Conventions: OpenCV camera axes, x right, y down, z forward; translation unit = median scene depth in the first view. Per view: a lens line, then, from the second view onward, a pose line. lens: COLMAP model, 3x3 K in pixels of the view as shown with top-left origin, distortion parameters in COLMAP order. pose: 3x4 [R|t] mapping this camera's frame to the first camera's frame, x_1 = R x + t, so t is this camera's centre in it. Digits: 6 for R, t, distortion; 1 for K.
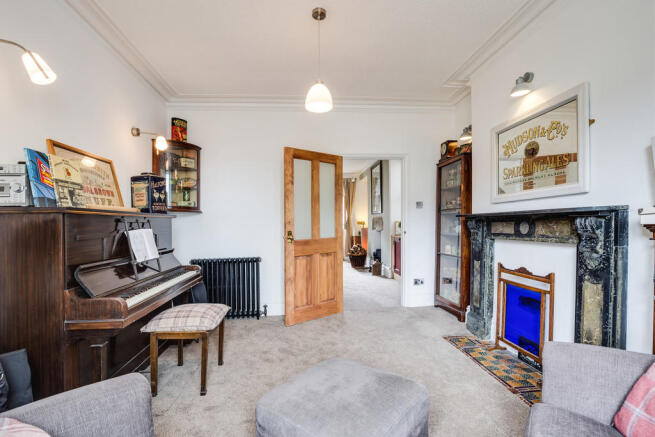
lens RADIAL K [[306.9, 0, 327.5], [0, 306.9, 224.3], [0, 0, 1]] dist [-0.018292, -0.000362]
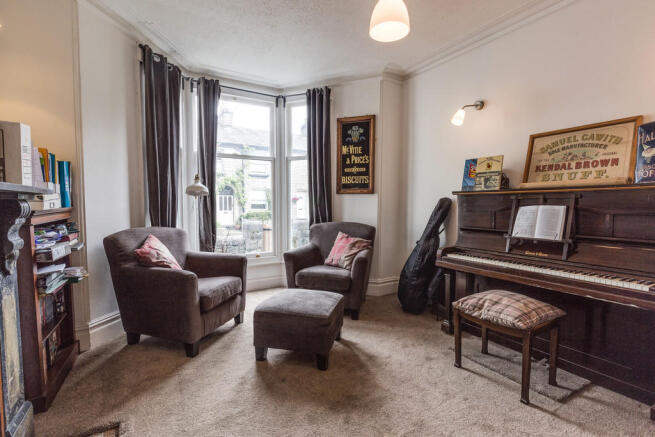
lens RADIAL K [[306.9, 0, 327.5], [0, 306.9, 220.9], [0, 0, 1]] dist [-0.018292, -0.000362]
pose [[-0.900736, 0.029538, -0.433362, 0.479303], [0.007737, 0.998618, 0.051986, 0.010795], [0.434299, 0.043473, -0.899719, 2.005584]]
